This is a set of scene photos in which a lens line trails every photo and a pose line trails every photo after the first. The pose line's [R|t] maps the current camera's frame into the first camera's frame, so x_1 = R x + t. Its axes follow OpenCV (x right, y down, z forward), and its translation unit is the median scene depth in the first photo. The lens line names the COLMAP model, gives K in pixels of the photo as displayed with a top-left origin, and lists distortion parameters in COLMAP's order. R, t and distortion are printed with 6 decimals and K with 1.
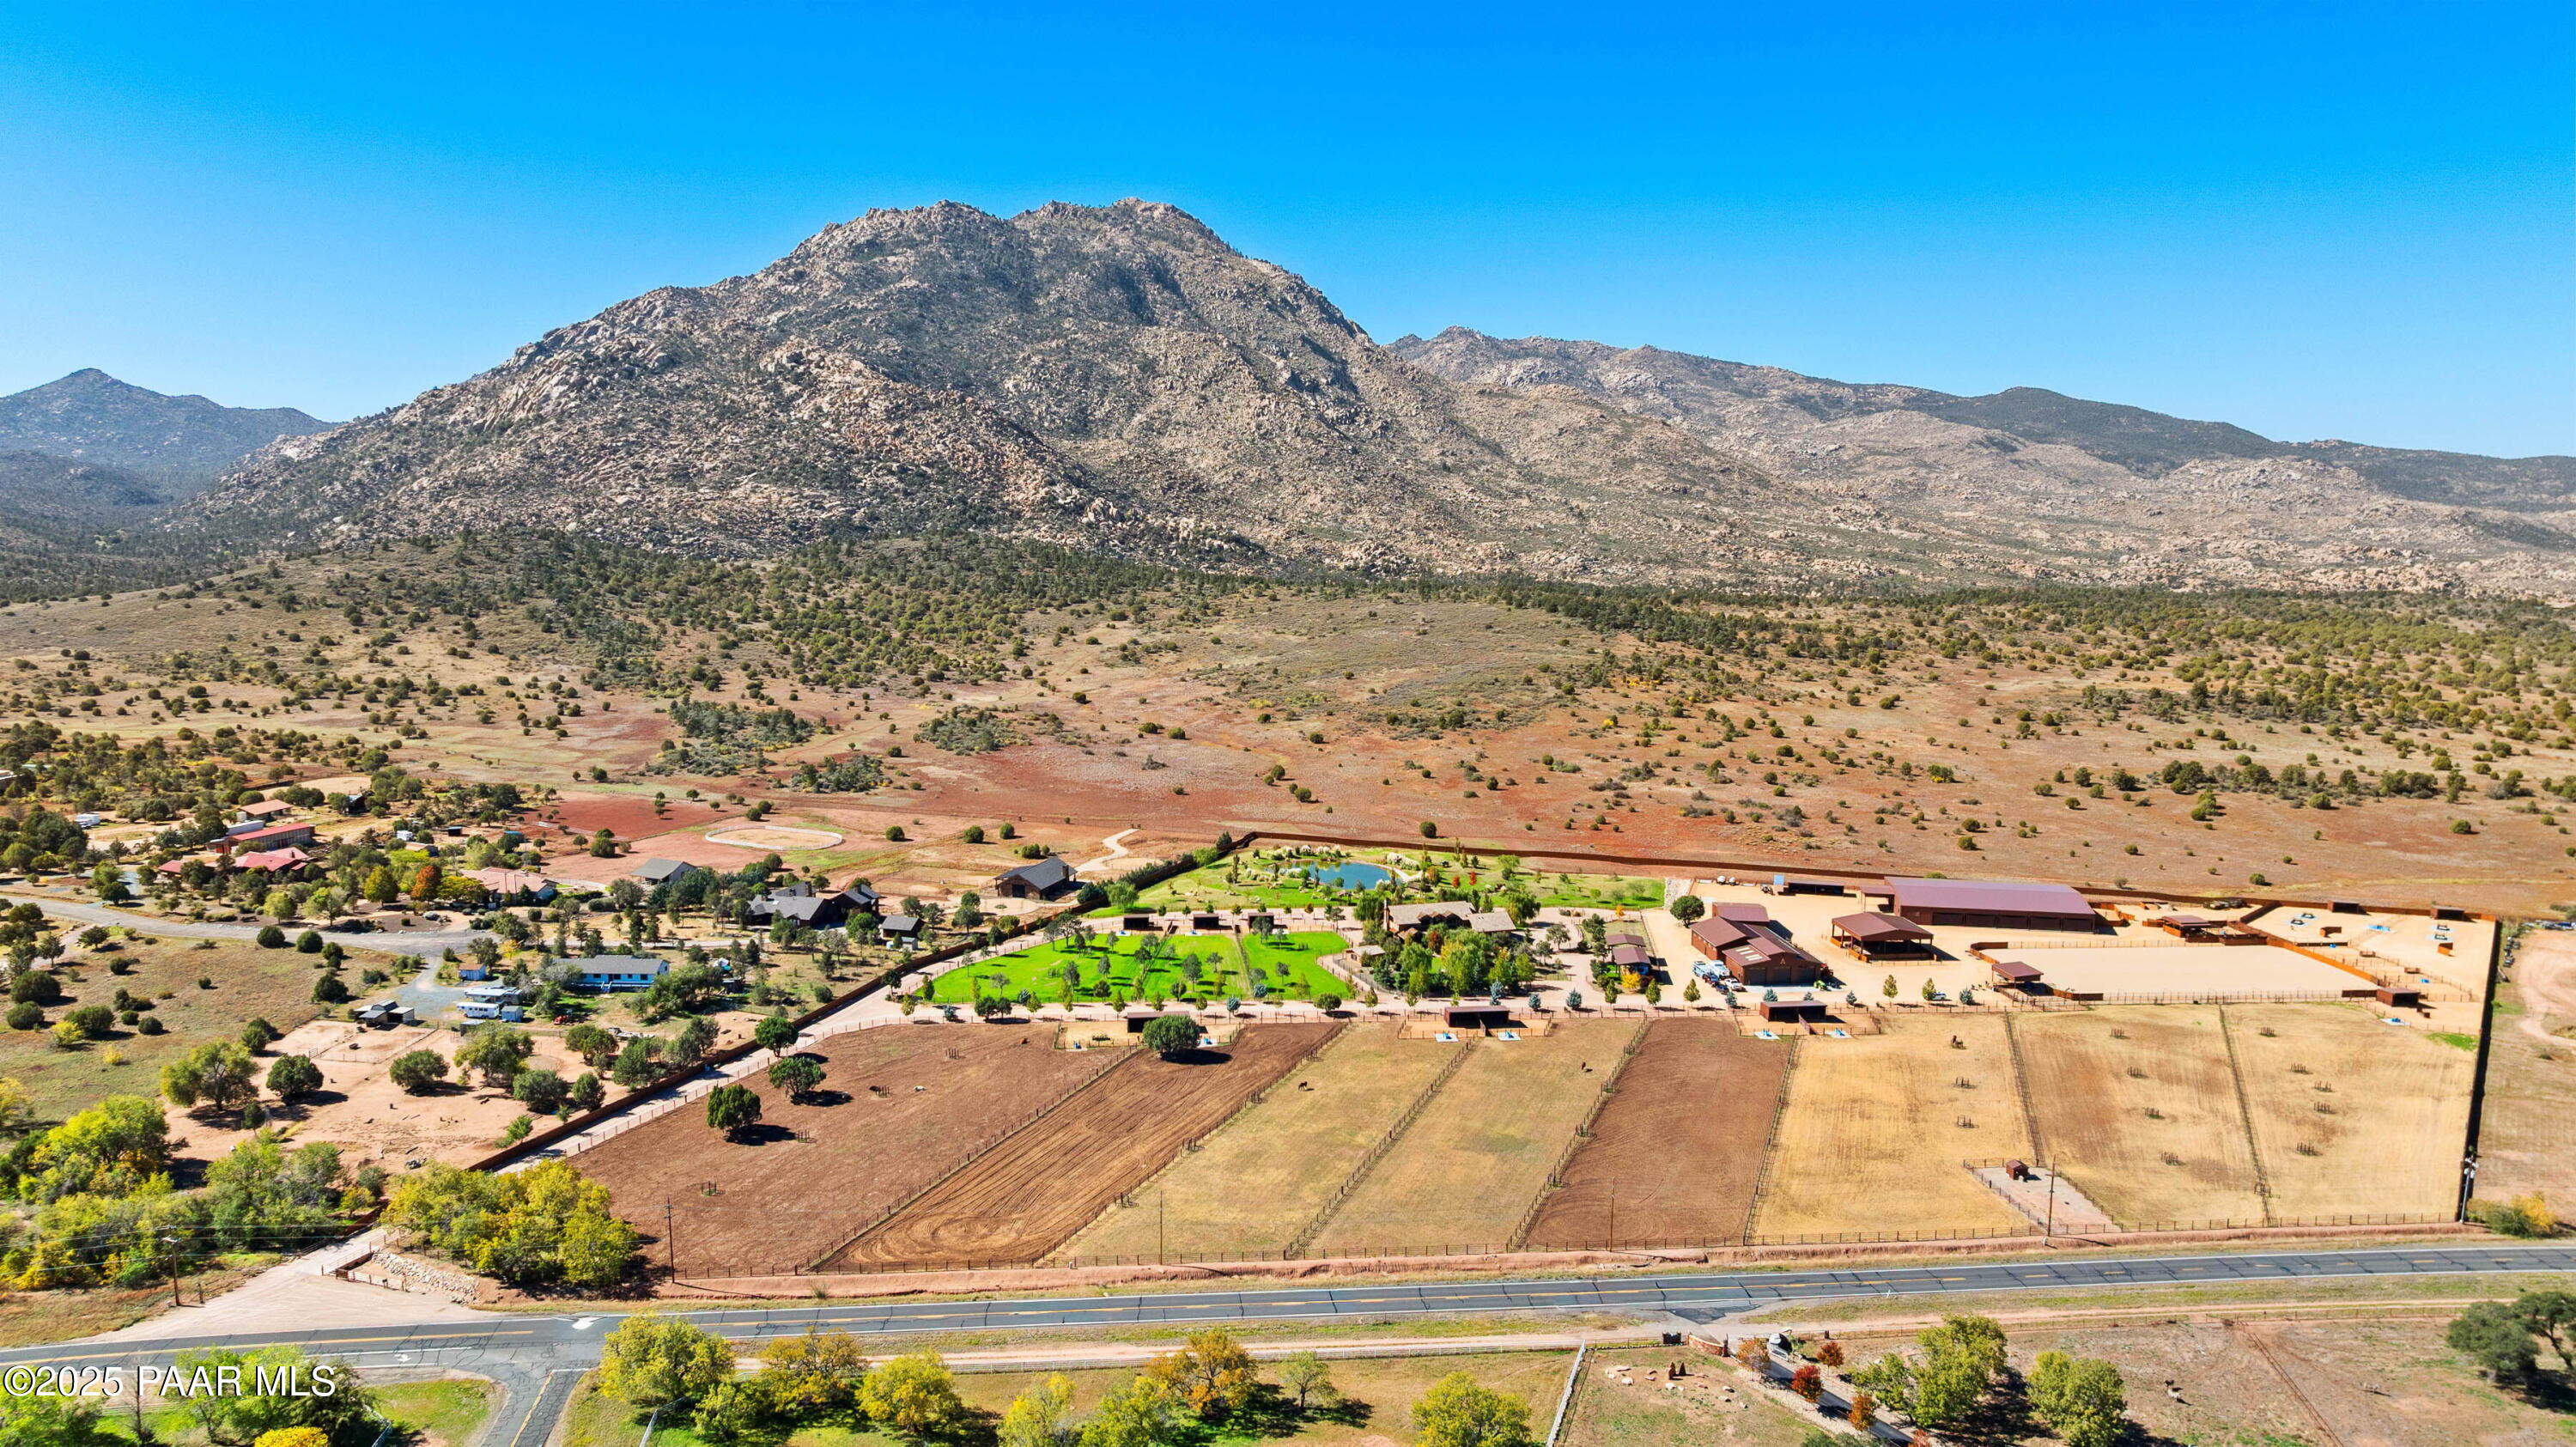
lens RADIAL K [[1852.9, 0, 1297.3], [0, 1852.9, 721.4], [0, 0, 1]] dist [-0.007138, 0.000266]
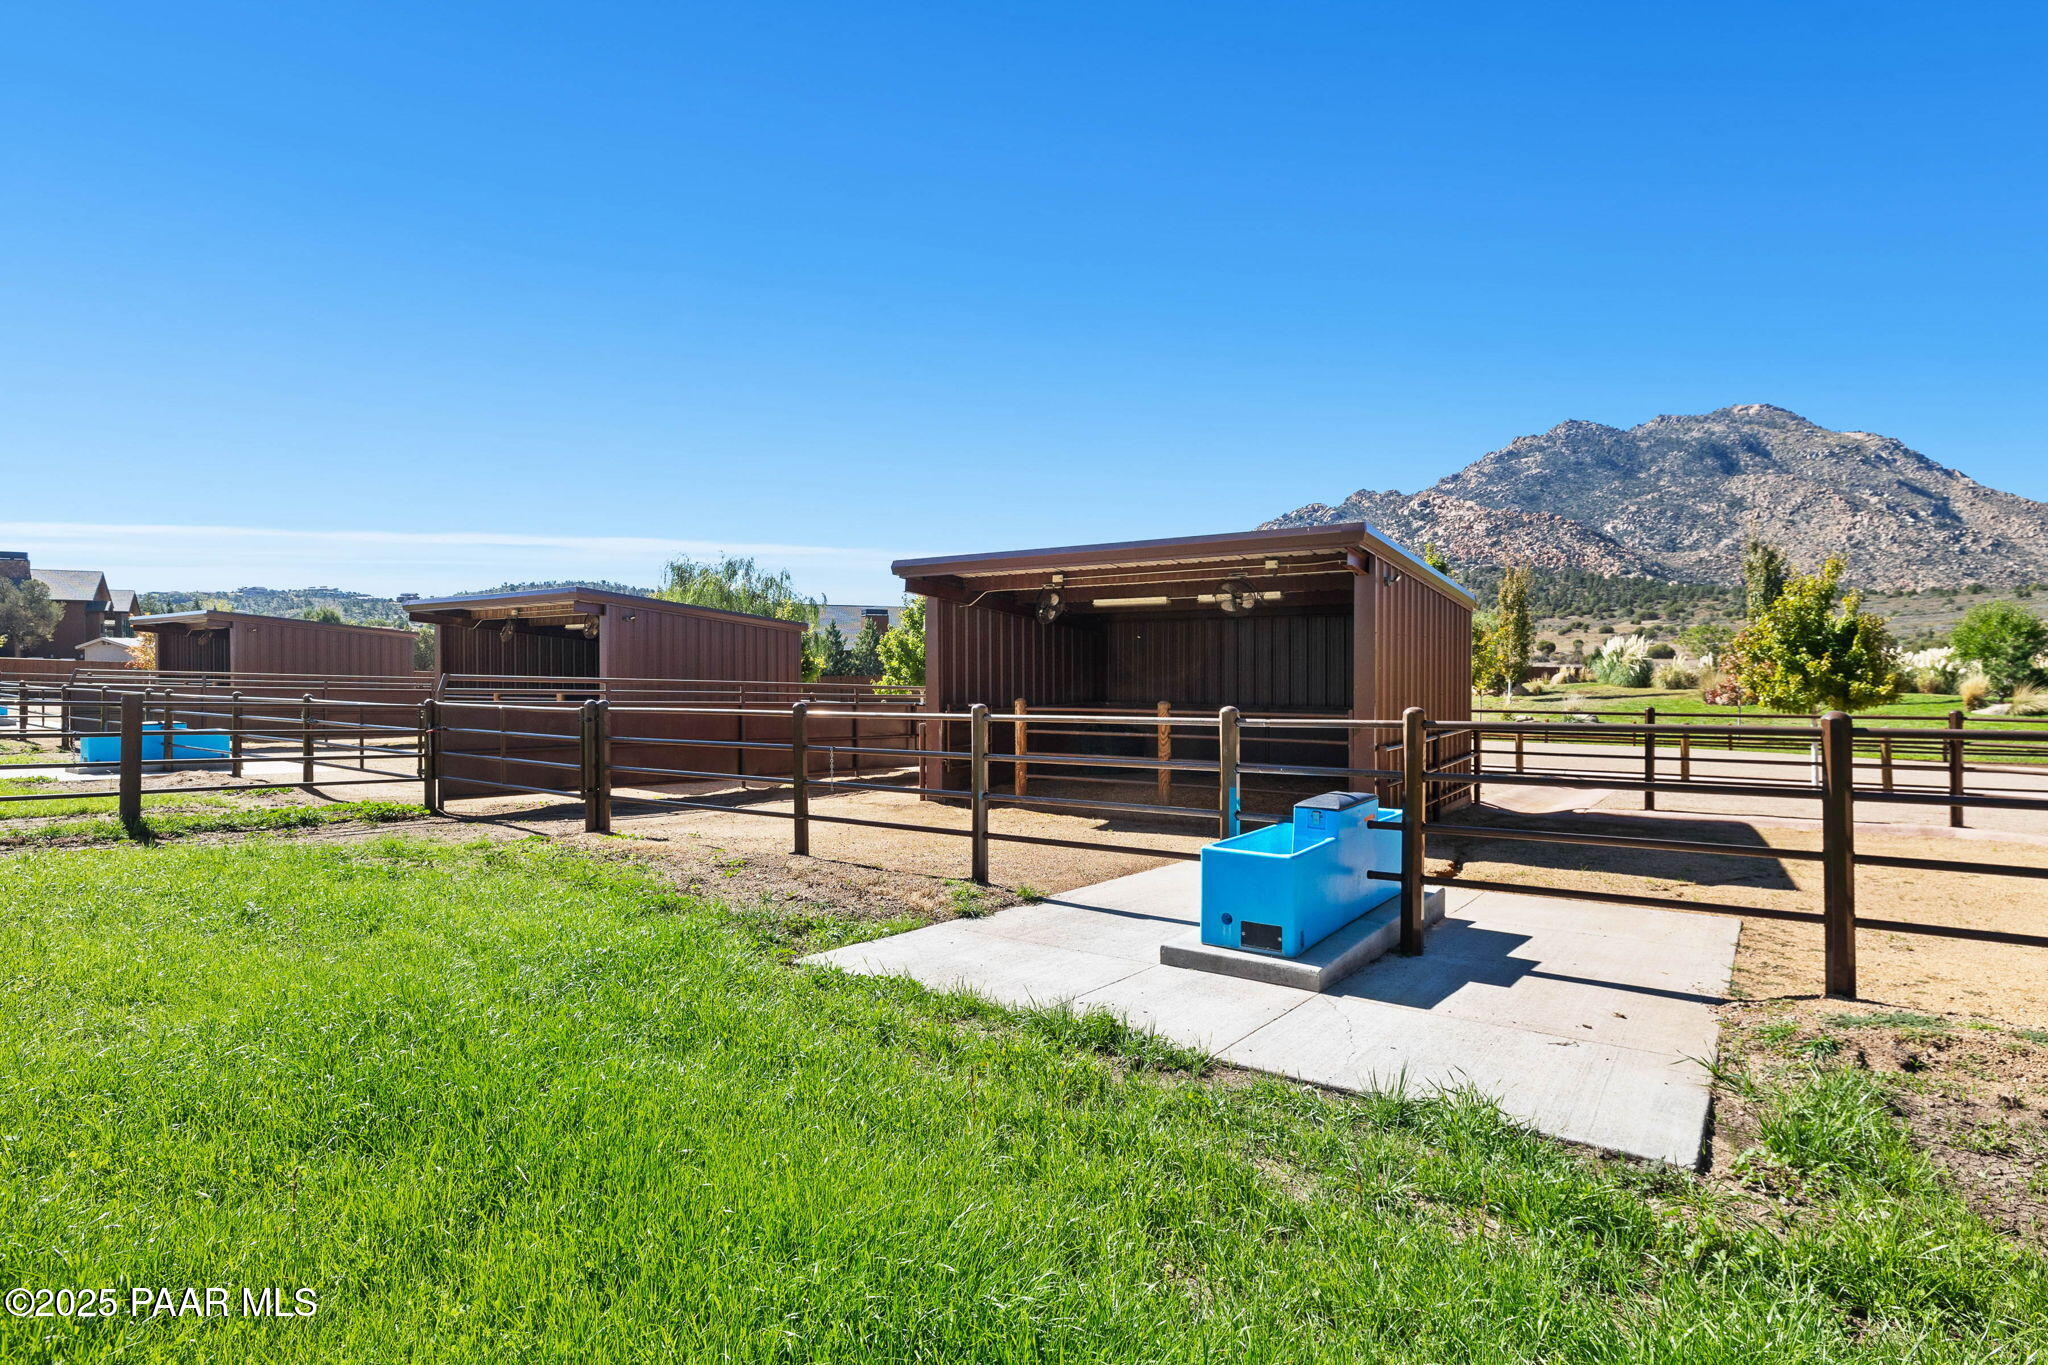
lens RADIAL K [[1054.1, 0, 1034.0], [0, 1054.1, 672.8], [0, 0, 1]] dist [0.005523, -0.000102]
pose [[0.776704, -0.003046, -0.629859, -0.000836], [-0.072937, 0.992826, -0.094744, 0.020072], [0.625629, 0.119528, 0.770909, 0.178948]]
